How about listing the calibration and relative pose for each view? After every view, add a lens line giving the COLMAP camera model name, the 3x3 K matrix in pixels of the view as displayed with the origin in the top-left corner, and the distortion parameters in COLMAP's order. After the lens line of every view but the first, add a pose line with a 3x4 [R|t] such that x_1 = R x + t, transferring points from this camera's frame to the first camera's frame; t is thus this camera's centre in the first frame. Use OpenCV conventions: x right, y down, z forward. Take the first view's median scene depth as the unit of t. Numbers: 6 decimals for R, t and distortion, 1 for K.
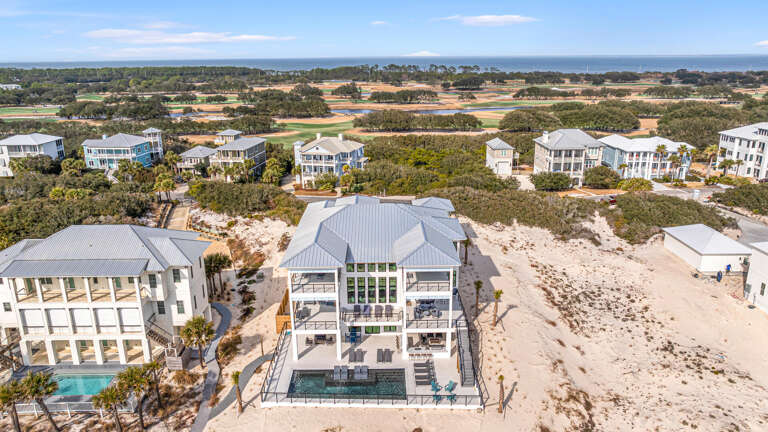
lens RADIAL K [[527.6, 0, 384.0], [0, 527.6, 216.0], [0, 0, 1]] dist [0.045613, 0.001055]
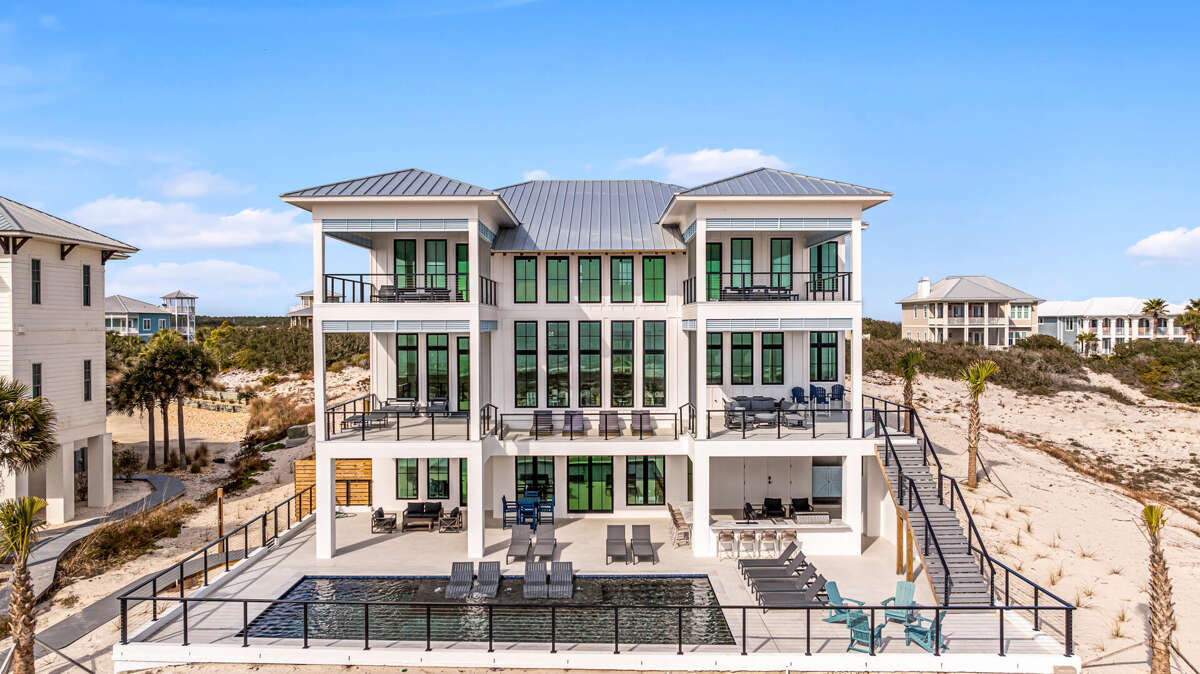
lens RADIAL K [[834.2, 0, 600.0], [0, 834.2, 337.0], [0, 0, 1]] dist [0.010966, 0.005303]
pose [[0.999959, 0.006761, -0.006028, -0.014007], [-0.008122, 0.963852, -0.266314, 0.263320], [0.004010, 0.266352, 0.963867, 0.505888]]
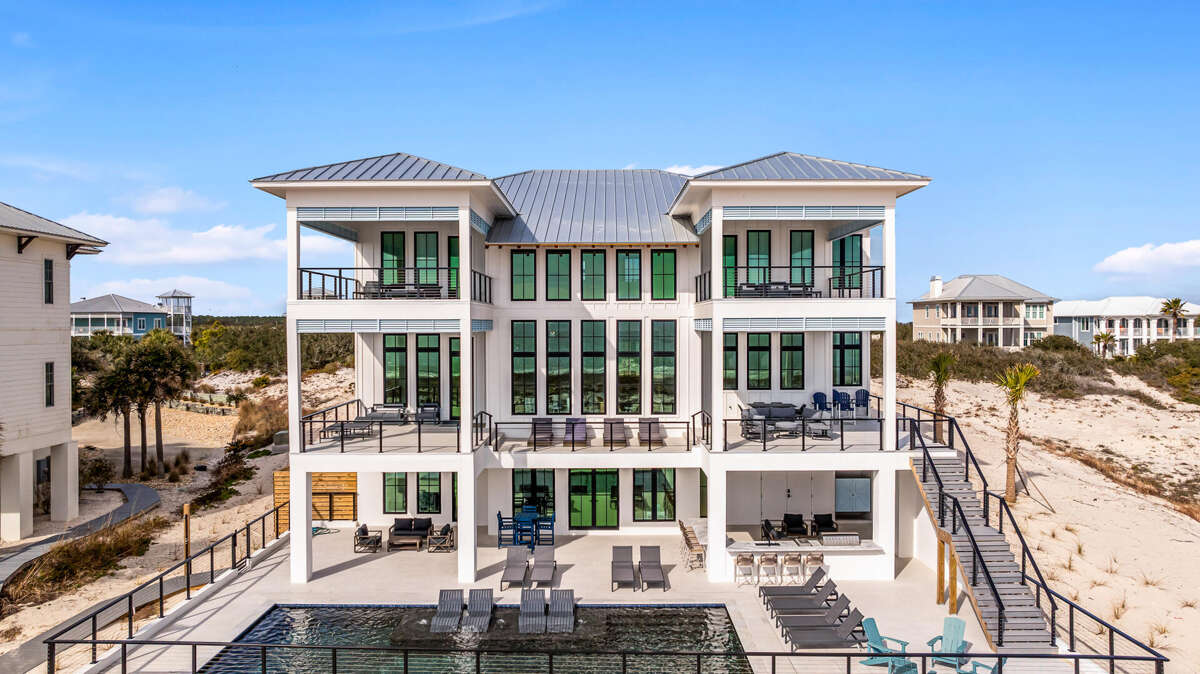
lens RADIAL K [[834.2, 0, 600.0], [0, 834.2, 337.0], [0, 0, 1]] dist [0.010966, 0.005303]
pose [[0.999921, 0.007550, -0.010015, -0.014962], [-0.009945, 0.963840, -0.266294, 0.251507], [0.007642, 0.266373, 0.963840, 0.547093]]
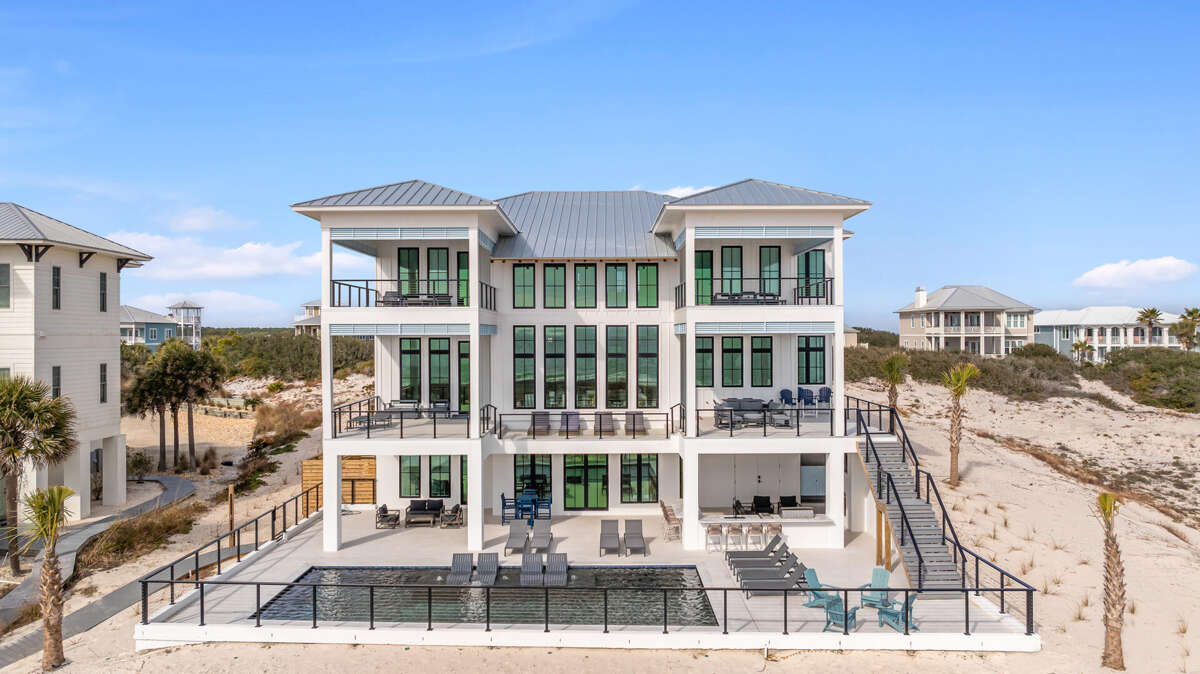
lens RADIAL K [[834.2, 0, 600.0], [0, 834.2, 337.0], [0, 0, 1]] dist [0.010966, 0.005303]
pose [[0.999937, 0.006171, -0.009408, -0.009044], [-0.008551, 0.960240, -0.279044, 0.273450], [0.007312, 0.279107, 0.960232, 0.486379]]
